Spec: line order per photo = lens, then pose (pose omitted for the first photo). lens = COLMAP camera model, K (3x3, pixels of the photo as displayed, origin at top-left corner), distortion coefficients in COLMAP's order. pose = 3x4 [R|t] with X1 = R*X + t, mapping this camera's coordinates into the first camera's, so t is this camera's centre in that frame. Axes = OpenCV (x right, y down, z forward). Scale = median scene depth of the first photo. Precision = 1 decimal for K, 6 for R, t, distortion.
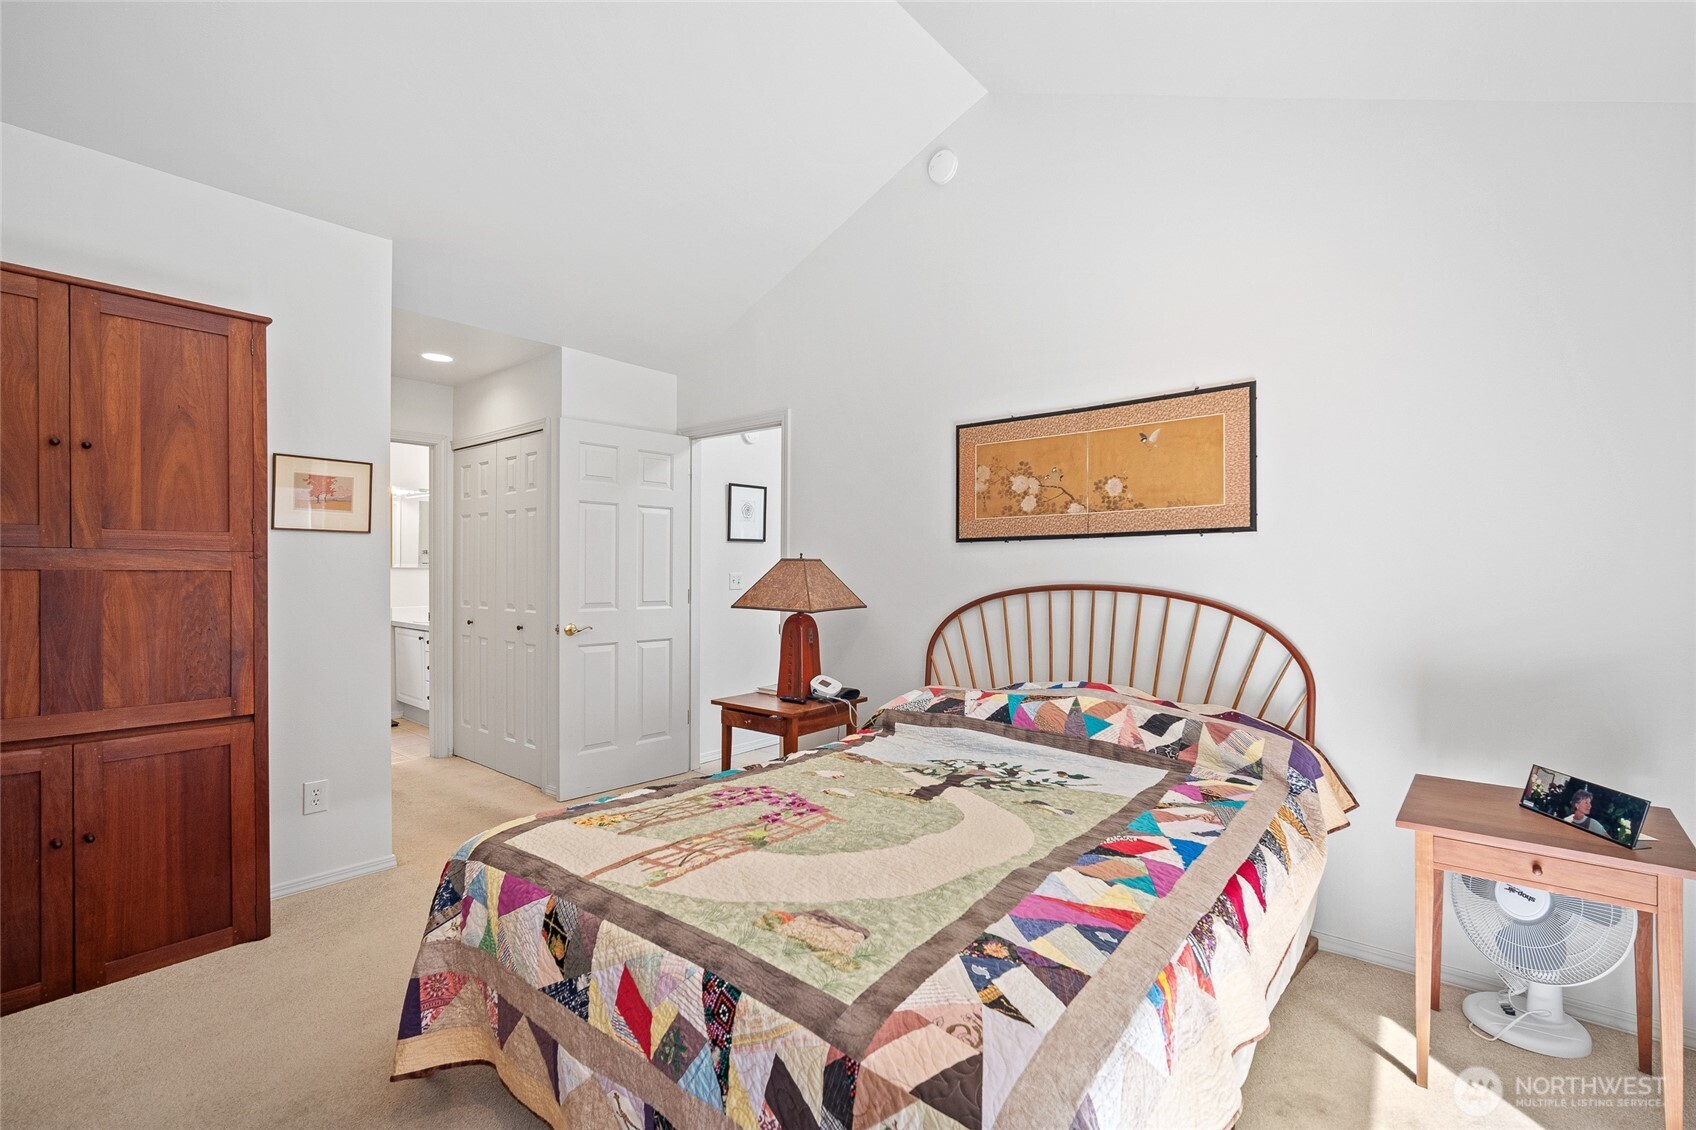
lens RADIAL K [[750.2, 0, 848.3], [0, 750.2, 554.4], [0, 0, 1]] dist [-0.005510, 0.000530]
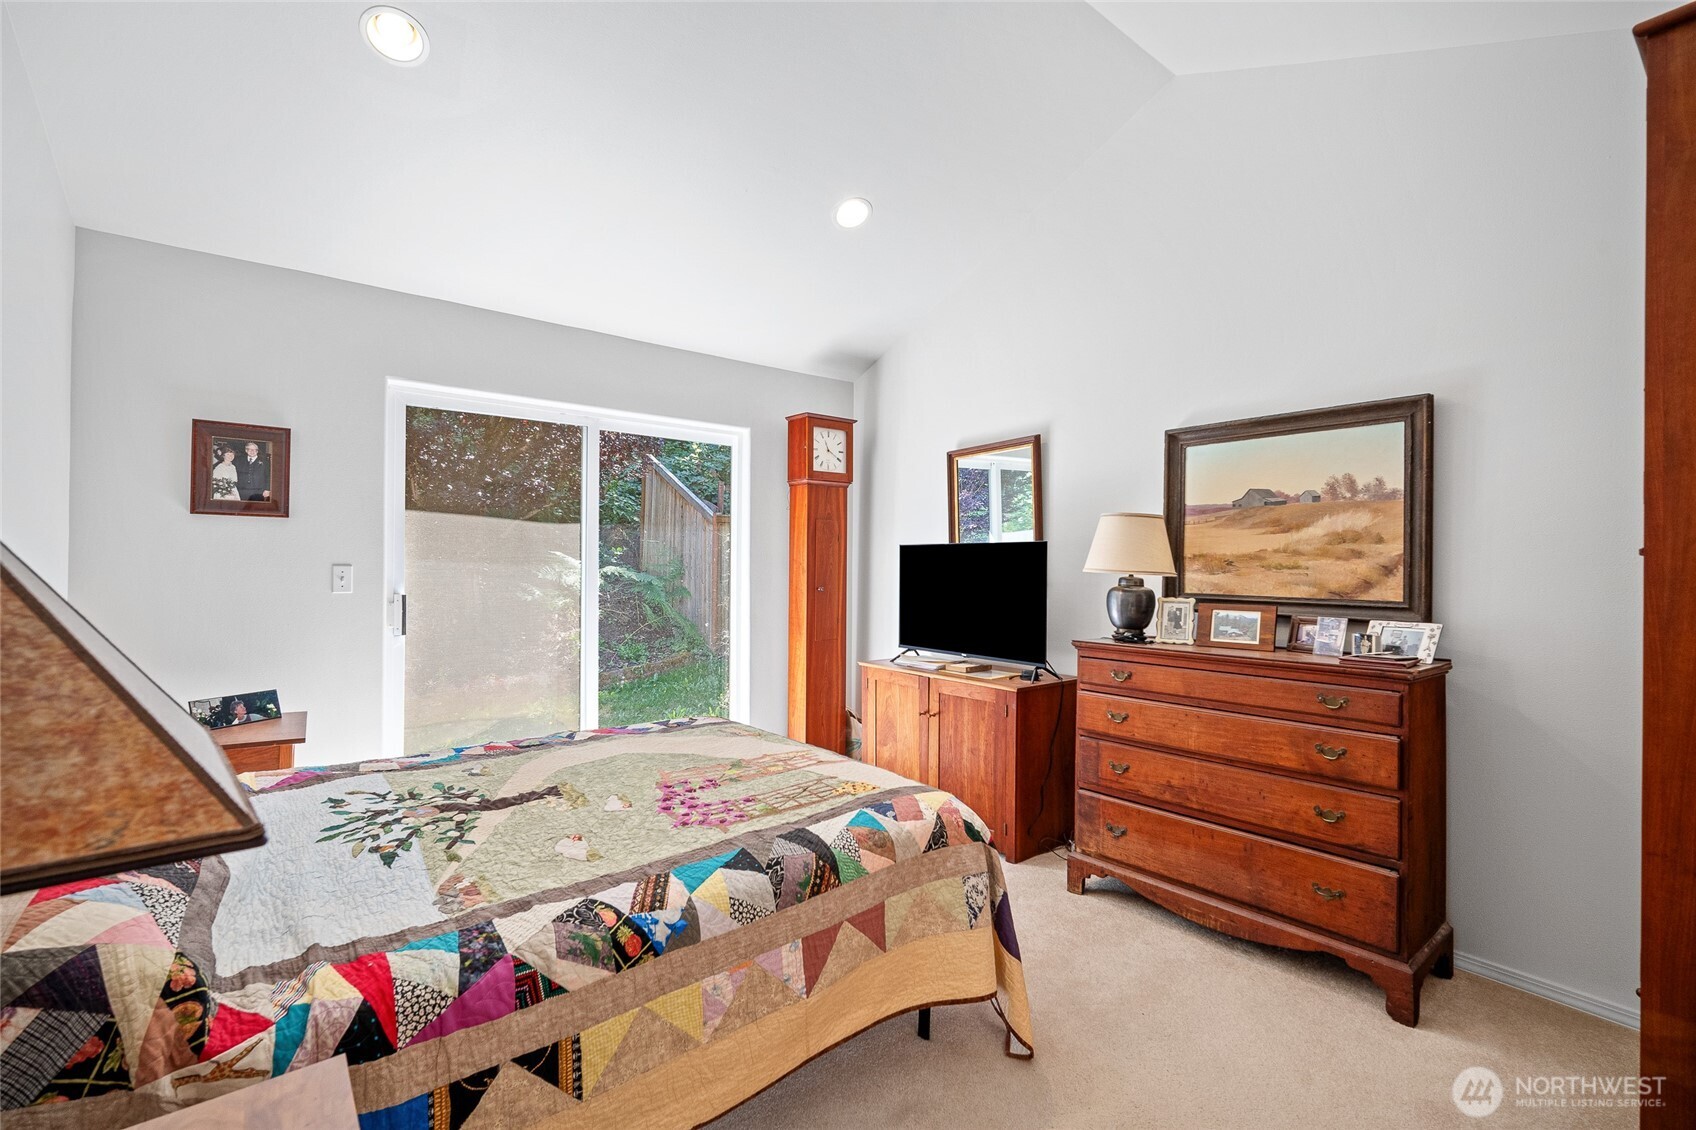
lens RADIAL K [[750.2, 0, 848.3], [0, 750.2, 554.4], [0, 0, 1]] dist [-0.005510, 0.000530]
pose [[-0.976914, -0.008359, 0.213467, -0.494670], [-0.015224, 0.999418, -0.030536, 0.031457], [-0.213088, -0.033081, -0.976473, 1.880053]]
